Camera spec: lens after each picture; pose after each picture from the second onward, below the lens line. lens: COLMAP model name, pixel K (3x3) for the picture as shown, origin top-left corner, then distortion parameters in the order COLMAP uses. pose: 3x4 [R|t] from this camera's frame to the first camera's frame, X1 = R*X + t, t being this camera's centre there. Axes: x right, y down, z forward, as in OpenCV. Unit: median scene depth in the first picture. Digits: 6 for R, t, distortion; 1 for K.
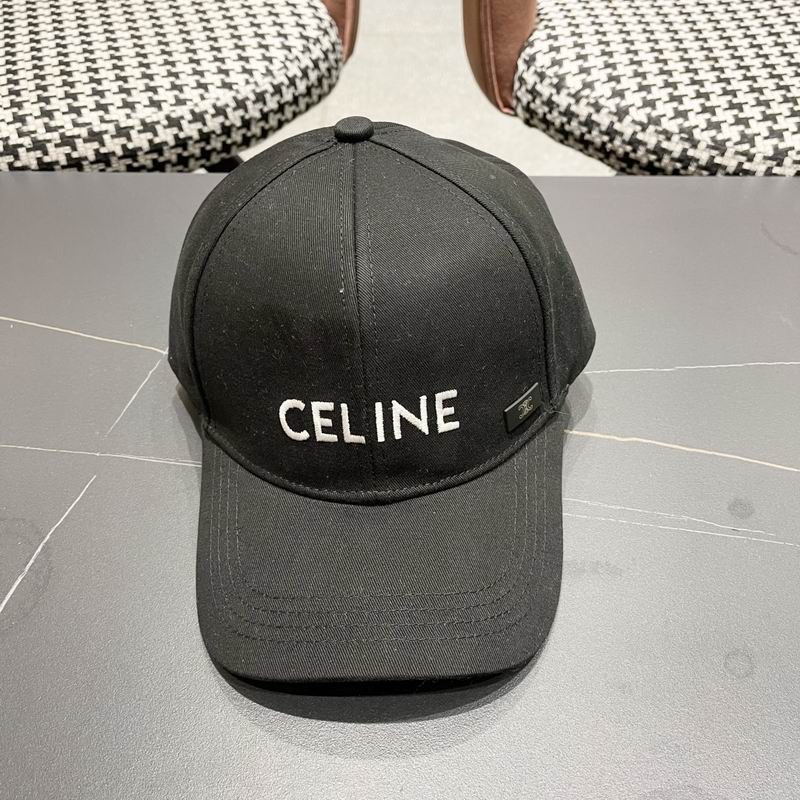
lens RADIAL K [[859.8, 0, 405.5], [0, 859.8, 404.0], [0, 0, 1]] dist [0.021351, 0.000000]
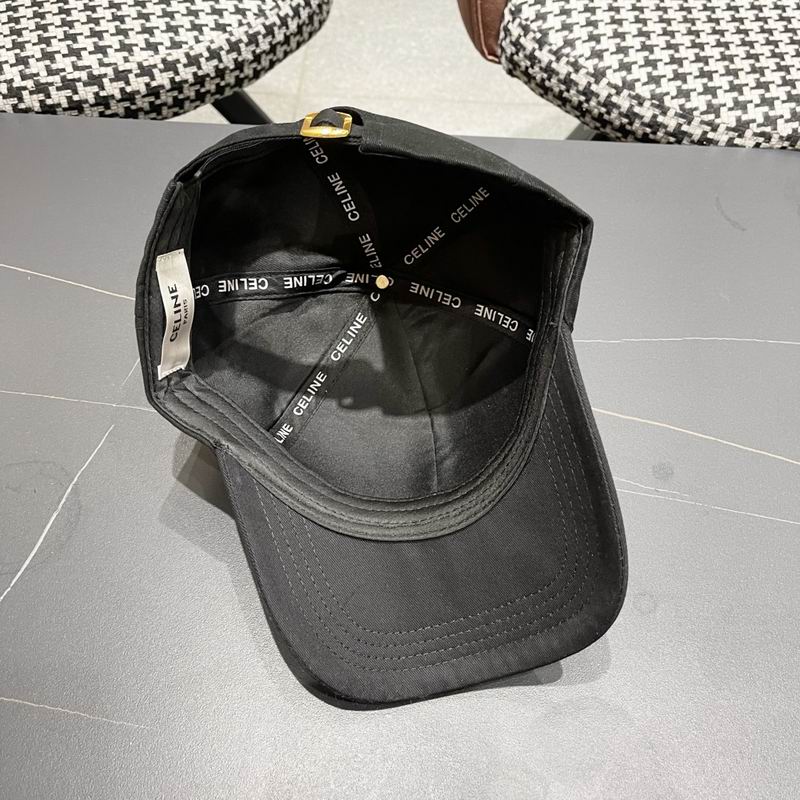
lens RADIAL K [[859.8, 0, 400.8], [0, 859.8, 418.0], [0, 0, 1]] dist [0.021351, 0.000000]
pose [[0.999313, 0.031194, 0.020006, 0.001682], [-0.033830, 0.988276, 0.148886, -0.070626], [-0.015127, -0.149460, 0.988652, -0.094354]]
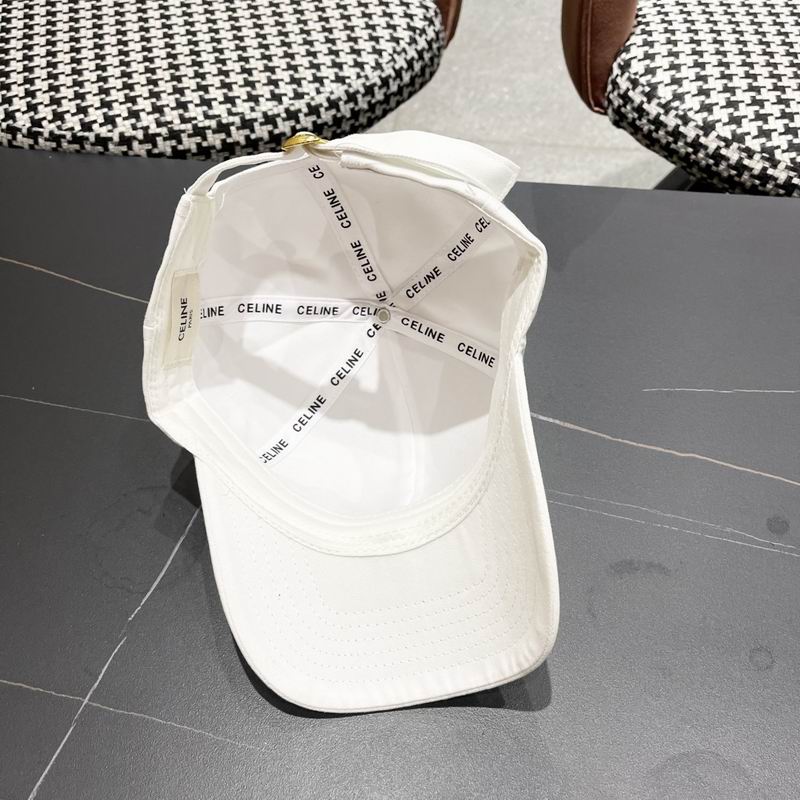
lens RADIAL K [[859.8, 0, 399.7], [0, 859.8, 405.9], [0, 0, 1]] dist [0.021351, 0.000000]
pose [[0.995894, 0.069521, -0.057983, -0.041871], [-0.063382, 0.992792, 0.101720, -0.077929], [0.064637, -0.097628, 0.993122, -0.115113]]
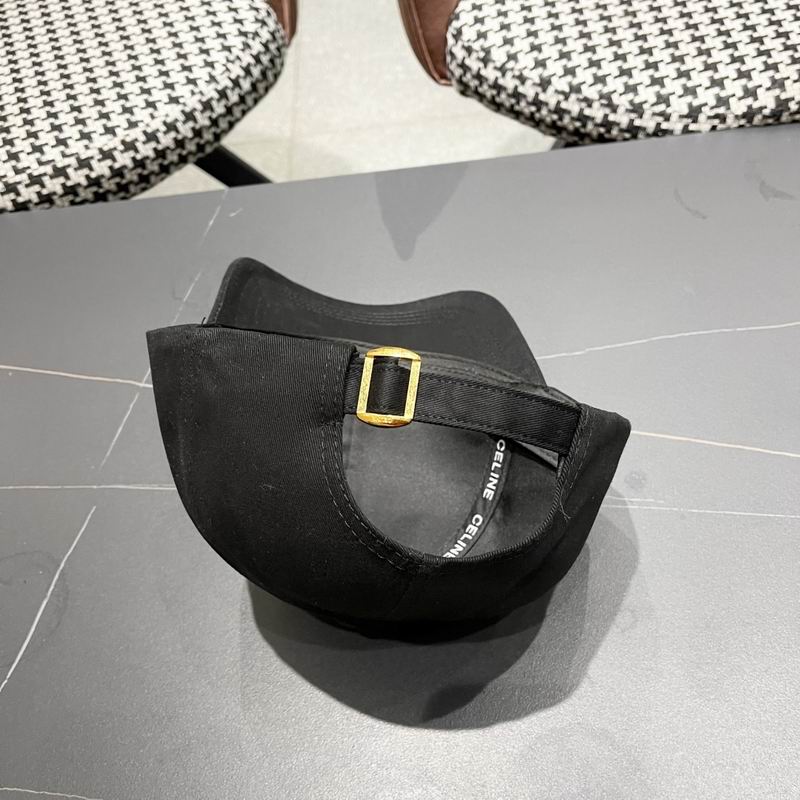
lens RADIAL K [[859.8, 0, 401.5], [0, 859.8, 418.1], [0, 0, 1]] dist [0.021351, 0.000000]
pose [[0.992292, -0.108677, -0.059551, 0.093552], [0.115700, 0.984600, 0.131062, -0.092433], [0.044390, -0.136941, 0.989584, -0.094688]]
